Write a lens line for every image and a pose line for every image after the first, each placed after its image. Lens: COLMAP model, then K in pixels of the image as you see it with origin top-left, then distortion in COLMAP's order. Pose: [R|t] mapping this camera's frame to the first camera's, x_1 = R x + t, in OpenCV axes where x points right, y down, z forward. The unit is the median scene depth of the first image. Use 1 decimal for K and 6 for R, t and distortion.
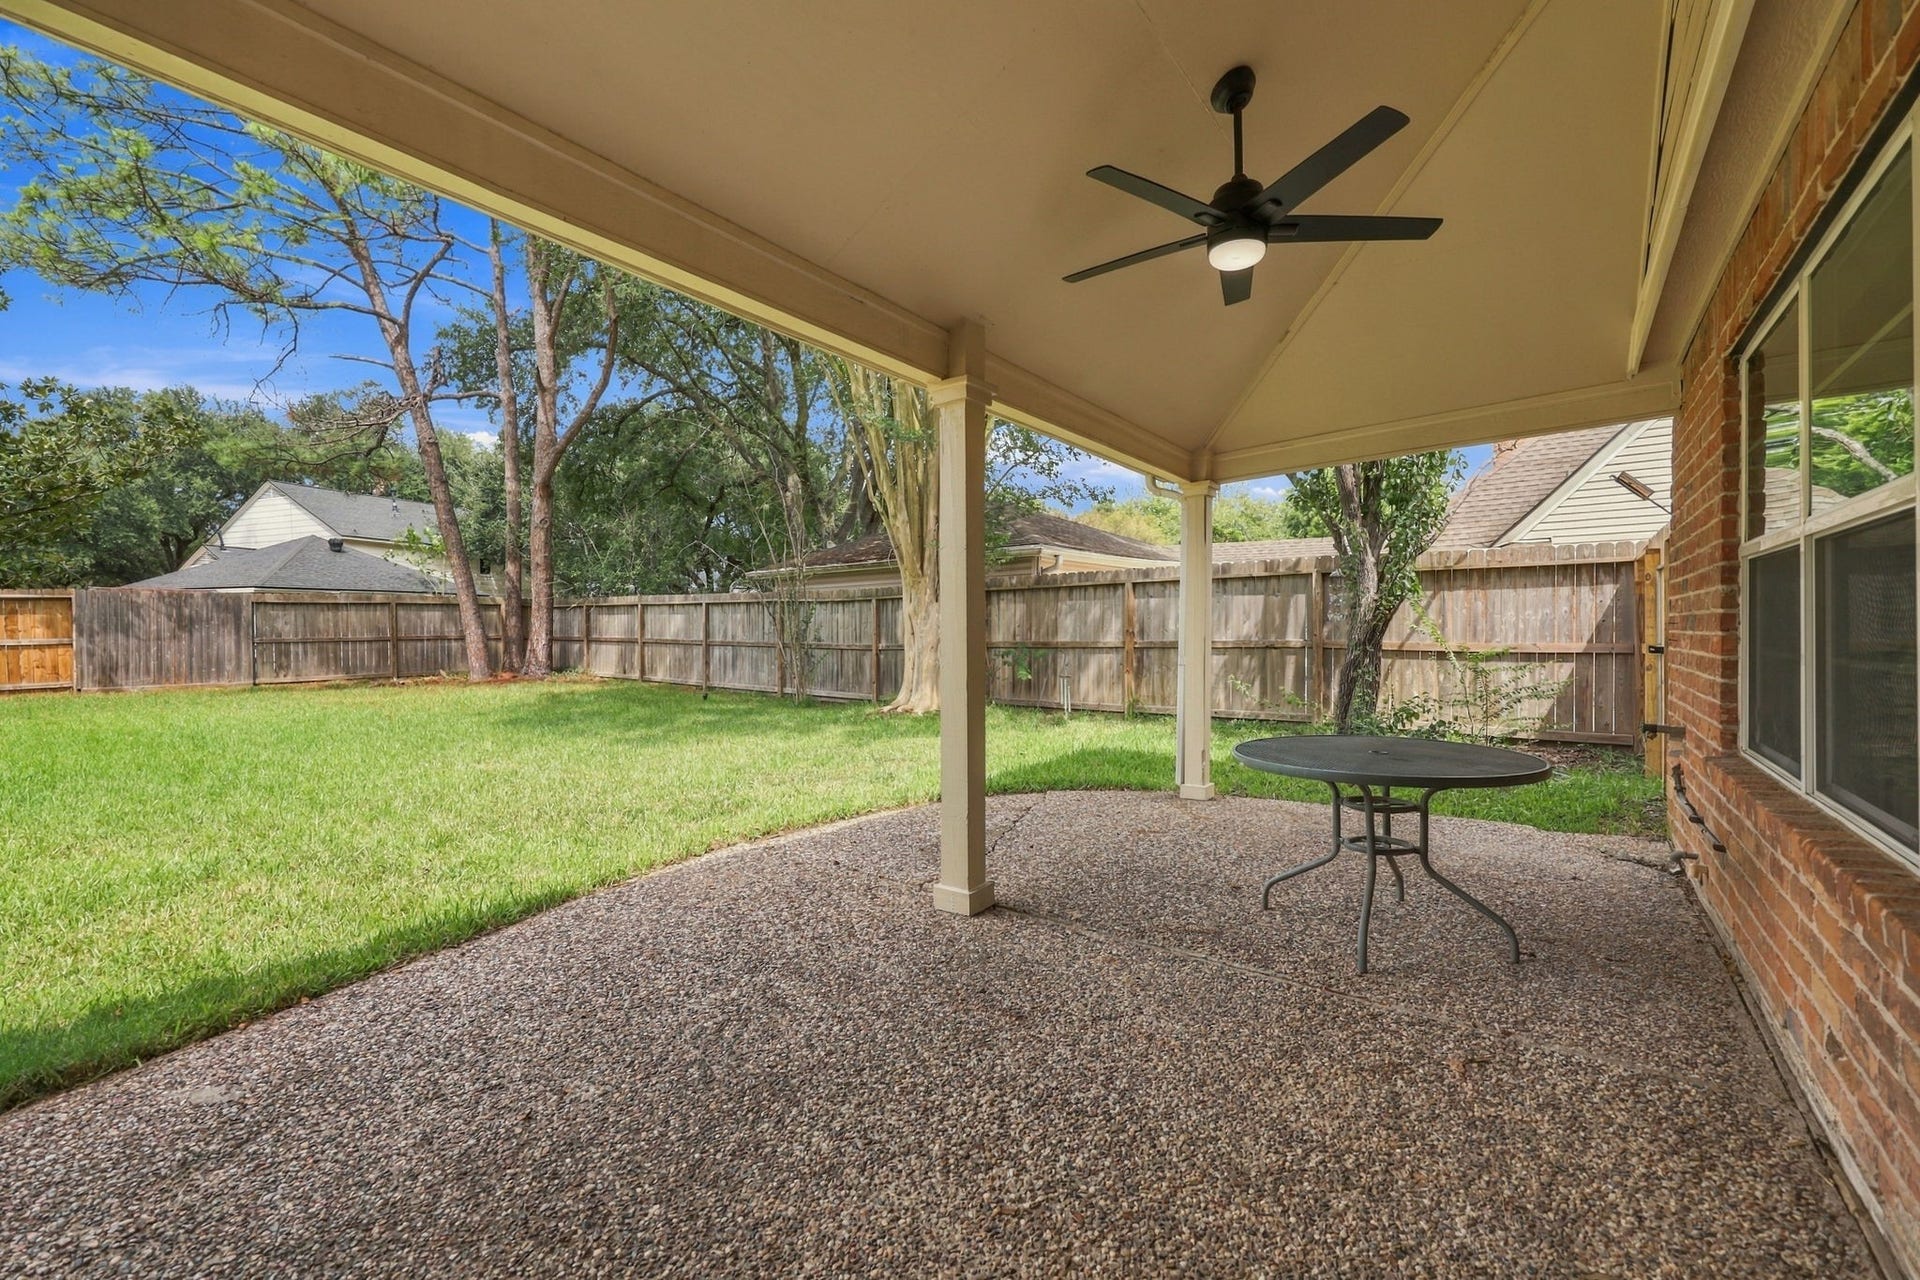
lens RADIAL K [[778.9, 0, 960.0], [0, 778.9, 640.0], [0, 0, 1]] dist [0.000407, 0.000306]
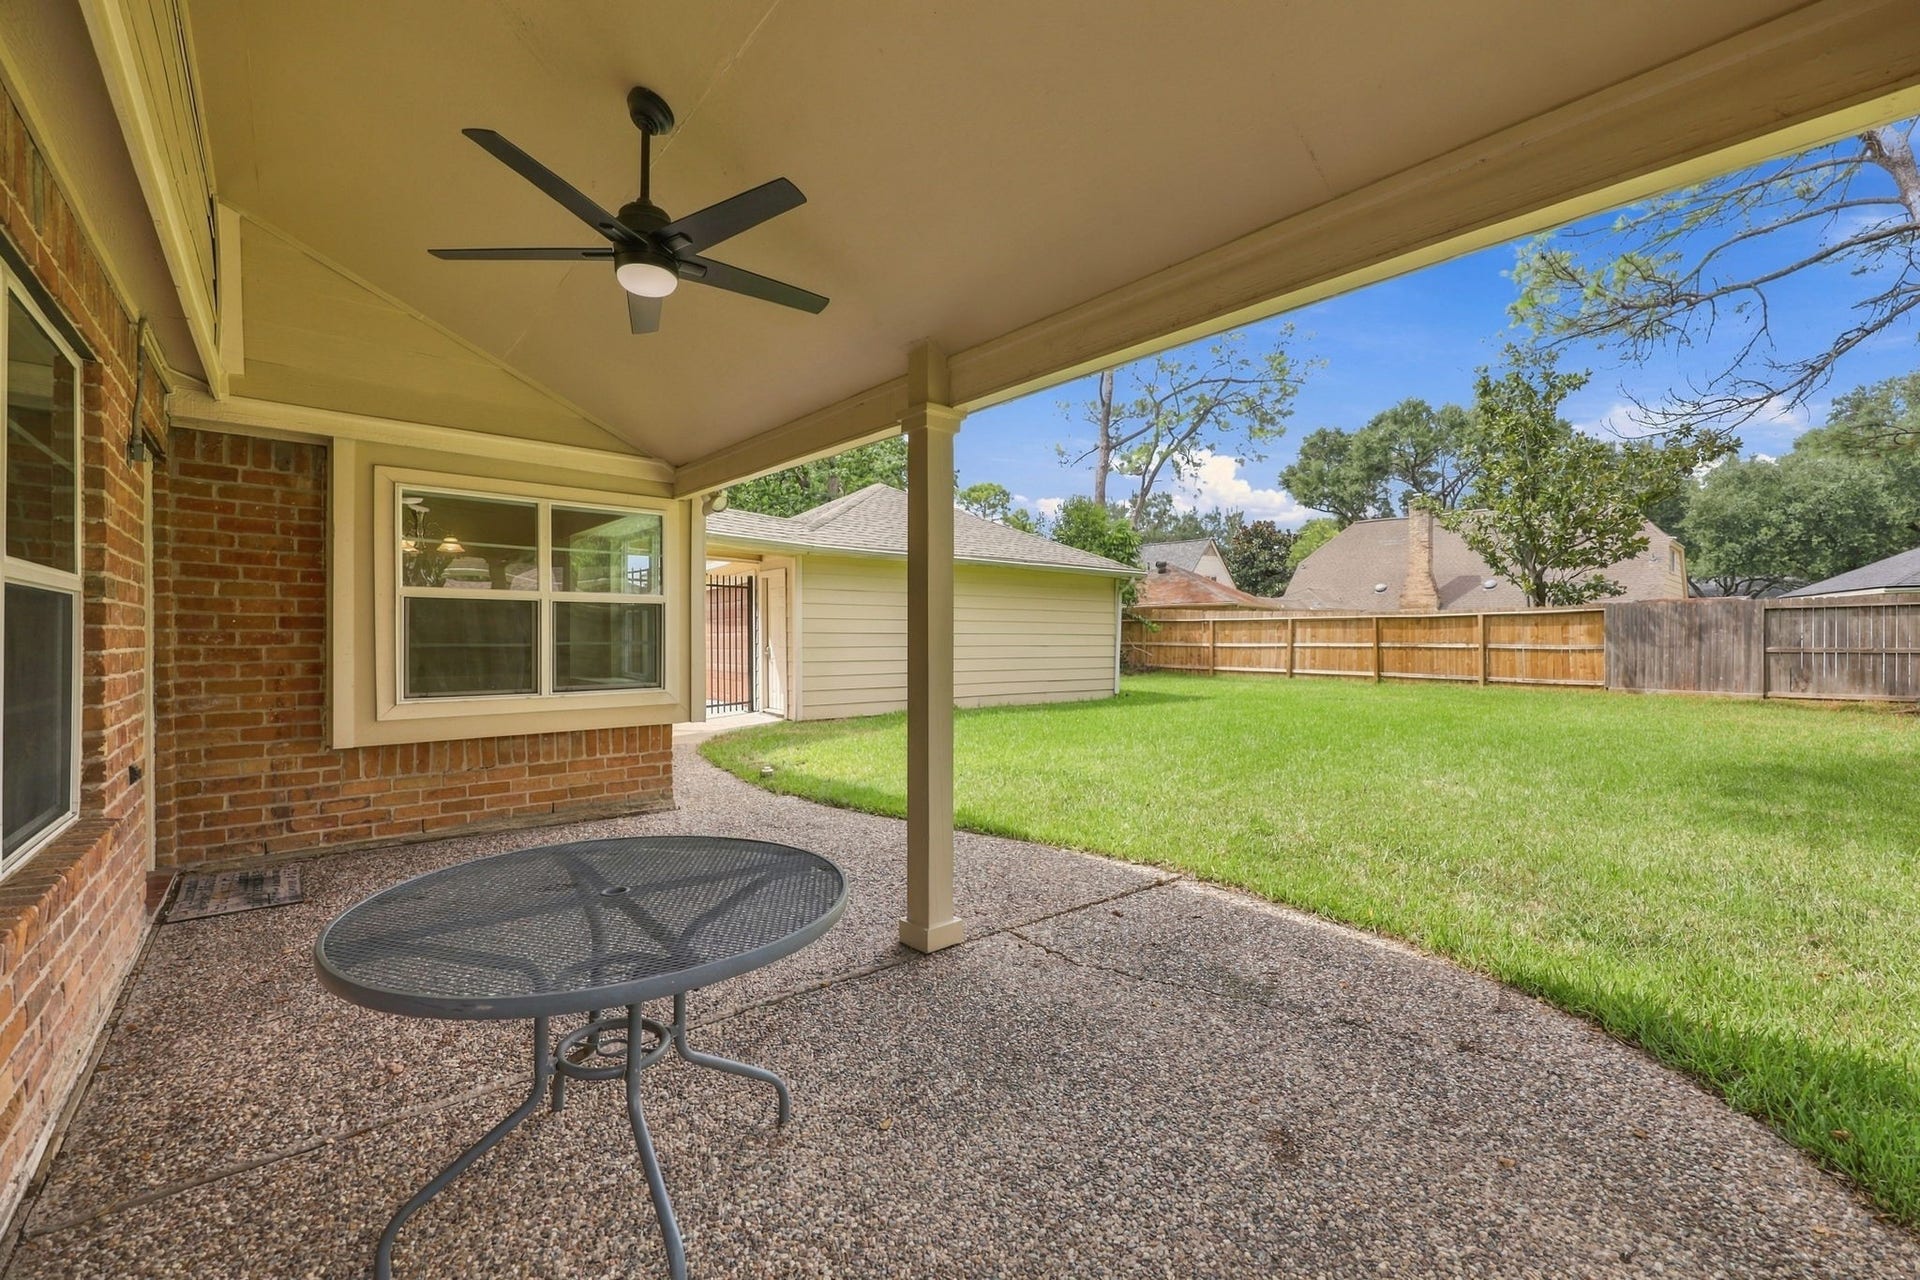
lens RADIAL K [[778.9, 0, 960.0], [0, 778.9, 640.0], [0, 0, 1]] dist [0.000407, 0.000306]
pose [[-0.213390, 0.009517, -0.976921, 0.220948], [-0.012076, 0.999850, 0.012378, -0.011829], [0.976892, 0.014438, -0.213243, 0.288406]]
